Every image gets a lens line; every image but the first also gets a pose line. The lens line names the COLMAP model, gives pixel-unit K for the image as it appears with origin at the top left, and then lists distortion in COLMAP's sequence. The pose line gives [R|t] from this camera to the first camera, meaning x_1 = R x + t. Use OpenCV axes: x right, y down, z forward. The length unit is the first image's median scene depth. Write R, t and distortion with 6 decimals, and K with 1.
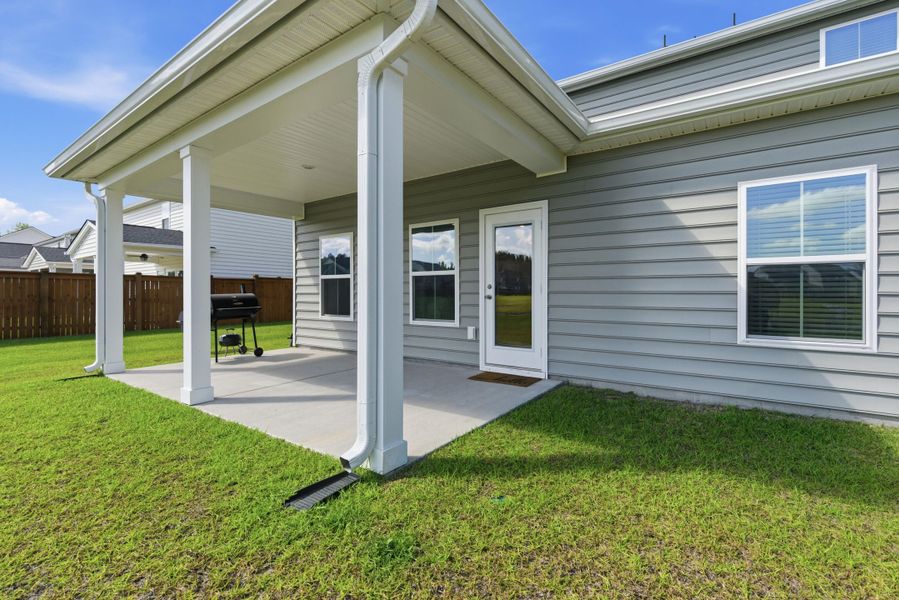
lens RADIAL K [[407.7, 0, 453.9], [0, 407.7, 296.0], [0, 0, 1]] dist [0.002082, 0.000339]
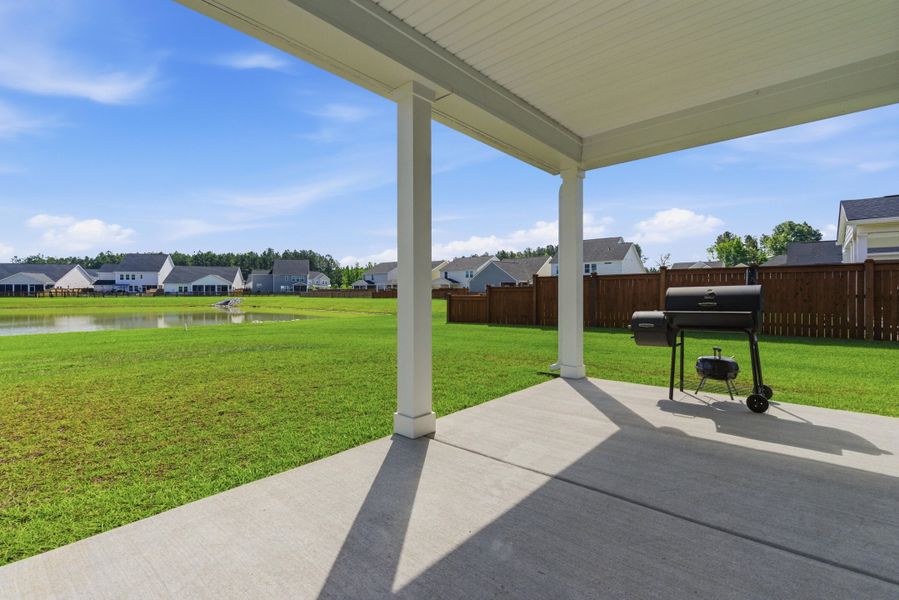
lens RADIAL K [[407.6, 0, 449.6], [0, 407.6, 290.0], [0, 0, 1]] dist [0.002205, -0.000011]
pose [[-0.119194, 0.001284, -0.992870, 0.064436], [-0.010170, 0.999945, 0.002514, 0.003195], [0.992819, 0.010398, -0.119175, 0.789470]]
